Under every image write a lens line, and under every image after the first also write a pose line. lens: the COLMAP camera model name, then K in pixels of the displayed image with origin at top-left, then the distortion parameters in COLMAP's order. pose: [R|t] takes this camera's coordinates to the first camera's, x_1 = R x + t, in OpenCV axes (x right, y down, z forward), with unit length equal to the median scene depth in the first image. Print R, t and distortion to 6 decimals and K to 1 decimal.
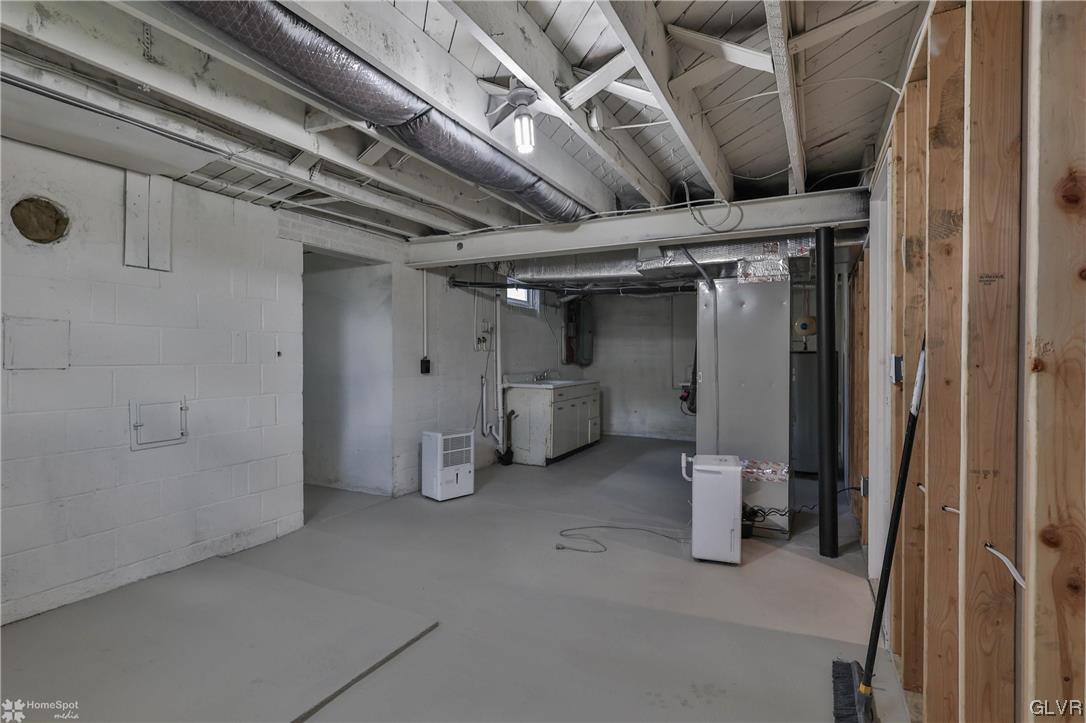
lens RADIAL K [[539.2, 0, 540.4], [0, 539.2, 359.6], [0, 0, 1]] dist [0.002990, 0.000437]
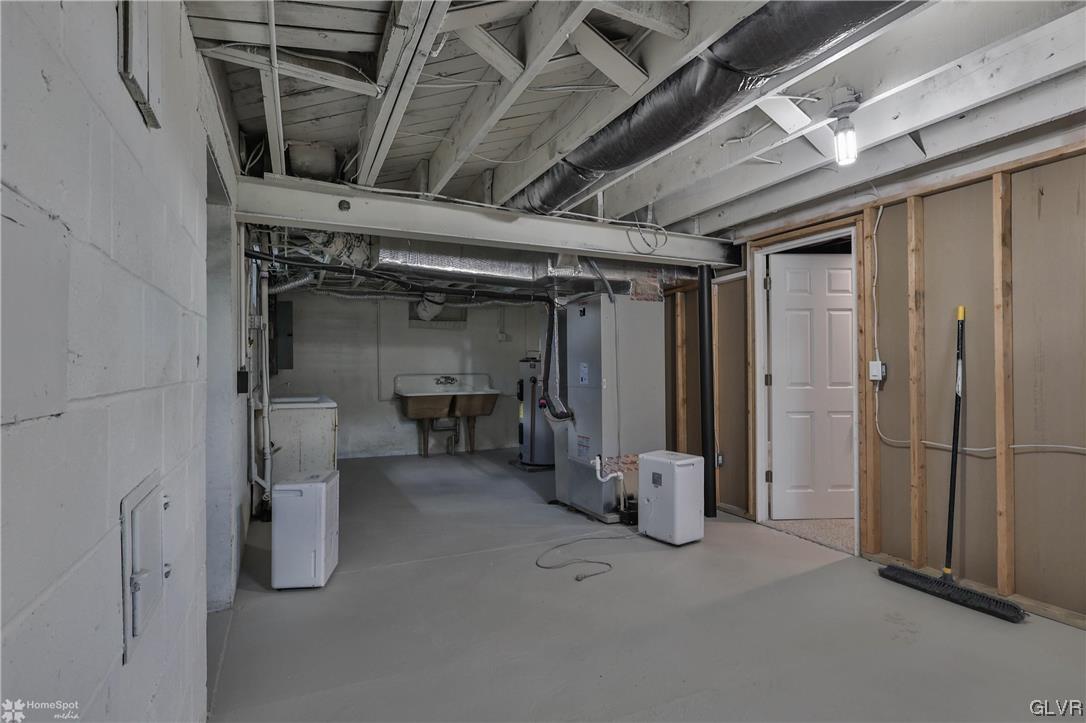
lens RADIAL K [[539.2, 0, 546.0], [0, 539.2, 361.6], [0, 0, 1]] dist [0.002990, 0.000437]
pose [[0.604193, 0.001896, 0.796836, -0.641945], [0.008656, 0.999923, -0.008943, -0.003030], [-0.796791, 0.012300, 0.604130, 0.451468]]
